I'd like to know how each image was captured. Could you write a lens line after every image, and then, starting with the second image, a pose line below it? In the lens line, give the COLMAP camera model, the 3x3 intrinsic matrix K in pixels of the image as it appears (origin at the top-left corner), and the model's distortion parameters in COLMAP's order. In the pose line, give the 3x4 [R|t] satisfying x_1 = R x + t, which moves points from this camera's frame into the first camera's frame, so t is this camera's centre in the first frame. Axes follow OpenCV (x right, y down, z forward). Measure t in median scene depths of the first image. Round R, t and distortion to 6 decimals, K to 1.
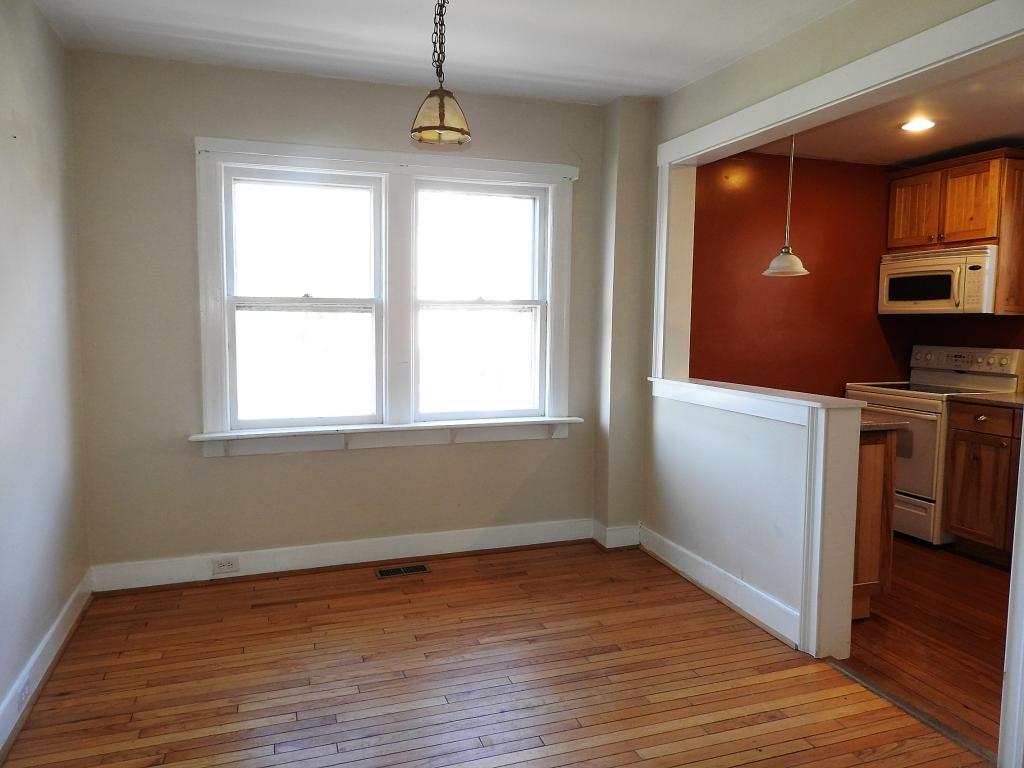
lens RADIAL K [[743.2, 0, 512.0], [0, 743.2, 384.0], [0, 0, 1]] dist [0.009036, -0.001138]
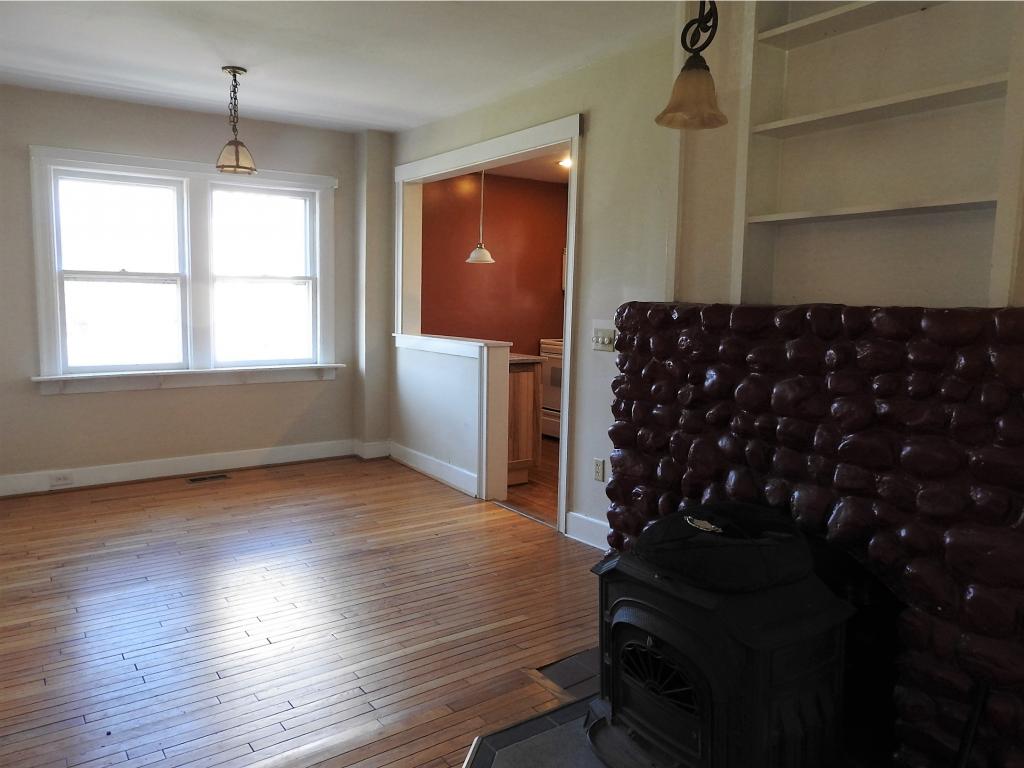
lens RADIAL K [[748.7, 0, 501.1], [0, 748.7, 382.1], [0, 0, 1]] dist [0.009566, -0.001330]
pose [[0.965185, -0.020440, 0.260768, 0.013816], [0.012799, 0.999439, 0.030965, 0.045410], [-0.261254, -0.026549, 0.964905, -0.452407]]
